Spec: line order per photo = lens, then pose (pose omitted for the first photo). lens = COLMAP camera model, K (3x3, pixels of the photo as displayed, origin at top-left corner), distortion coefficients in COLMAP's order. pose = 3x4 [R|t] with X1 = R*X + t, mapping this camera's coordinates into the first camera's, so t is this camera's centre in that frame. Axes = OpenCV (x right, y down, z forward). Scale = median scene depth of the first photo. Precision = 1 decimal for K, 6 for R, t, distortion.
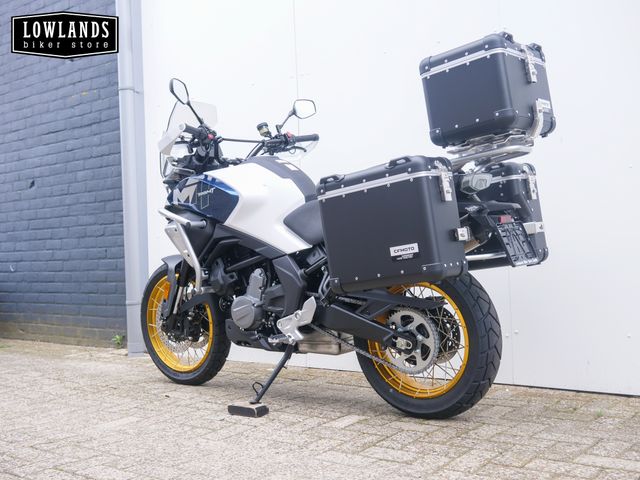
lens RADIAL K [[739.5, 0, 320.0], [0, 739.5, 240.0], [0, 0, 1]] dist [-0.006012, 0.022984]
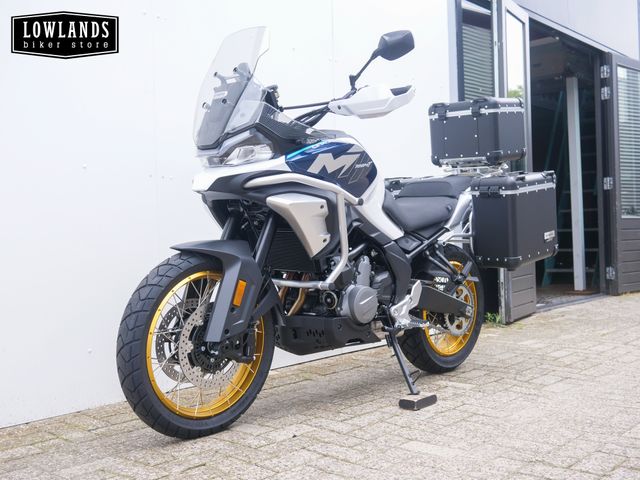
lens RADIAL K [[739.5, 0, 320.0], [0, 739.5, 240.0], [0, 0, 1]] dist [-0.006012, 0.022984]
pose [[0.061427, 0.028187, 0.997713, -0.982544], [0.008800, 0.999547, -0.028781, 0.043985], [-0.998073, 0.010548, 0.061151, 0.984383]]
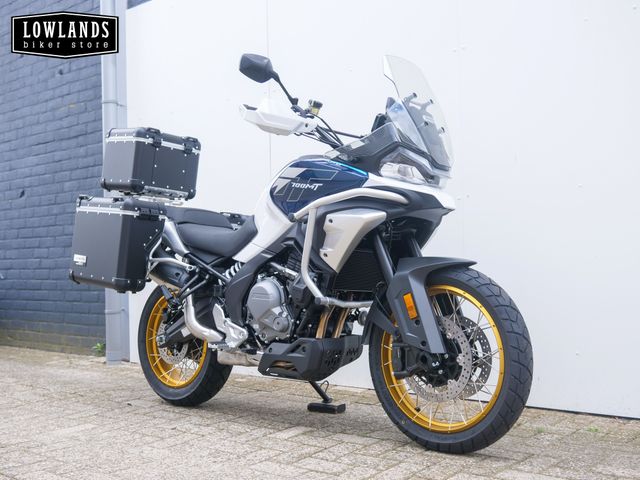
lens RADIAL K [[739.5, 0, 320.0], [0, 739.5, 240.0], [0, 0, 1]] dist [-0.006012, 0.022984]
pose [[0.999604, 0.013610, -0.024614, 0.083510], [-0.013955, 0.999806, -0.013903, -0.005396], [0.024420, 0.014241, 0.999600, -0.018527]]
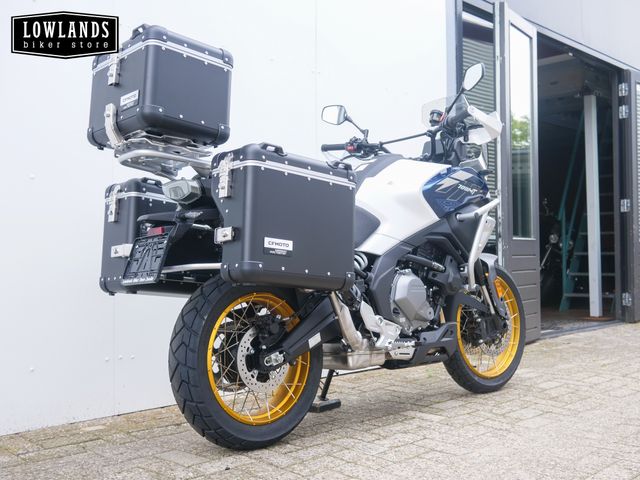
lens RADIAL K [[739.5, 0, 320.0], [0, 739.5, 240.0], [0, 0, 1]] dist [-0.006012, 0.022984]
pose [[0.109067, 0.054271, 0.992552, -0.922071], [-0.013268, 0.998499, -0.053138, 0.041596], [-0.993946, -0.007374, 0.109623, 0.894440]]
